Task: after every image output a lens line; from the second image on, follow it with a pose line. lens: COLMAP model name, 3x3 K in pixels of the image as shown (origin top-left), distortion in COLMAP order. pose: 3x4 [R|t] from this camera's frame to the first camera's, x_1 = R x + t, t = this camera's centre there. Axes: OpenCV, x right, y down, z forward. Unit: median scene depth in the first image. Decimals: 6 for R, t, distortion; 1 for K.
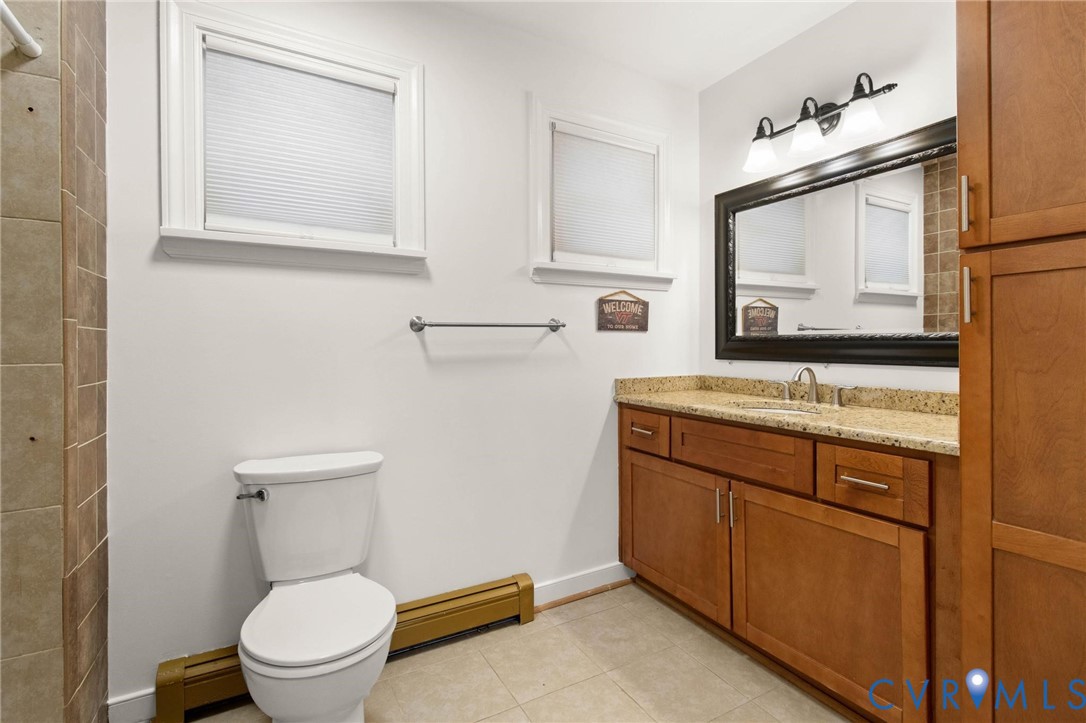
lens RADIAL K [[503.0, 0, 535.1], [0, 503.0, 350.6], [0, 0, 1]] dist [0.001659, 0.000739]
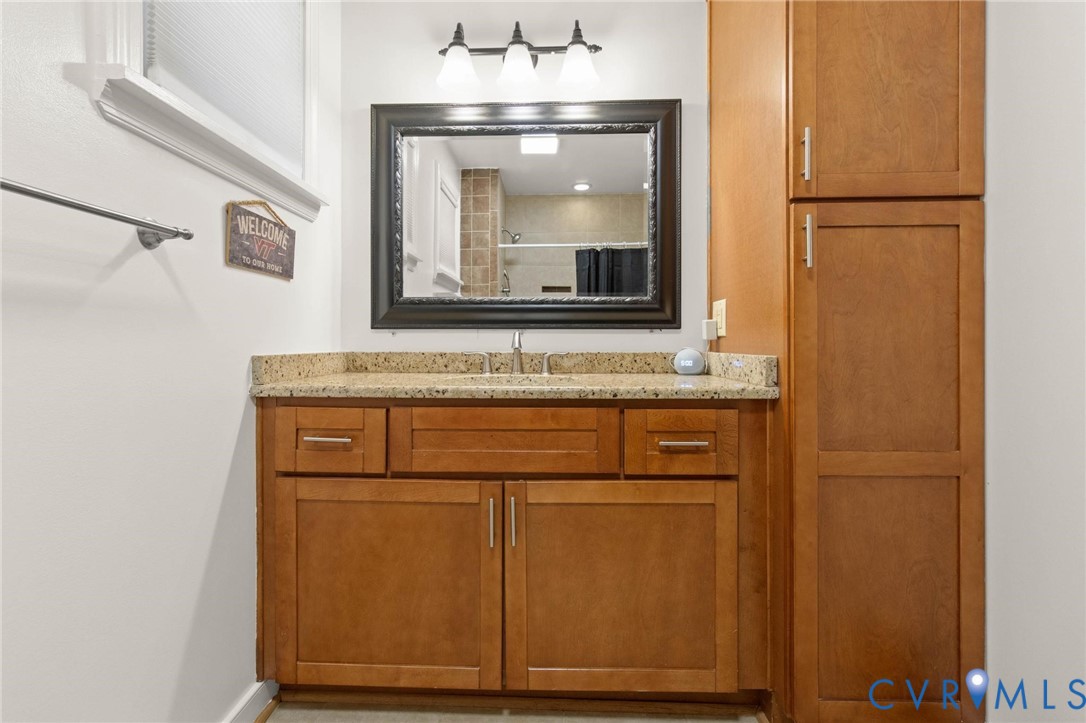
lens RADIAL K [[503.0, 0, 553.5], [0, 503.0, 343.7], [0, 0, 1]] dist [0.001659, 0.000739]
pose [[0.513065, -0.001097, 0.858349, -0.179365], [0.009438, 0.999946, -0.004364, 0.058476], [-0.858298, 0.010340, 0.513047, 0.522249]]
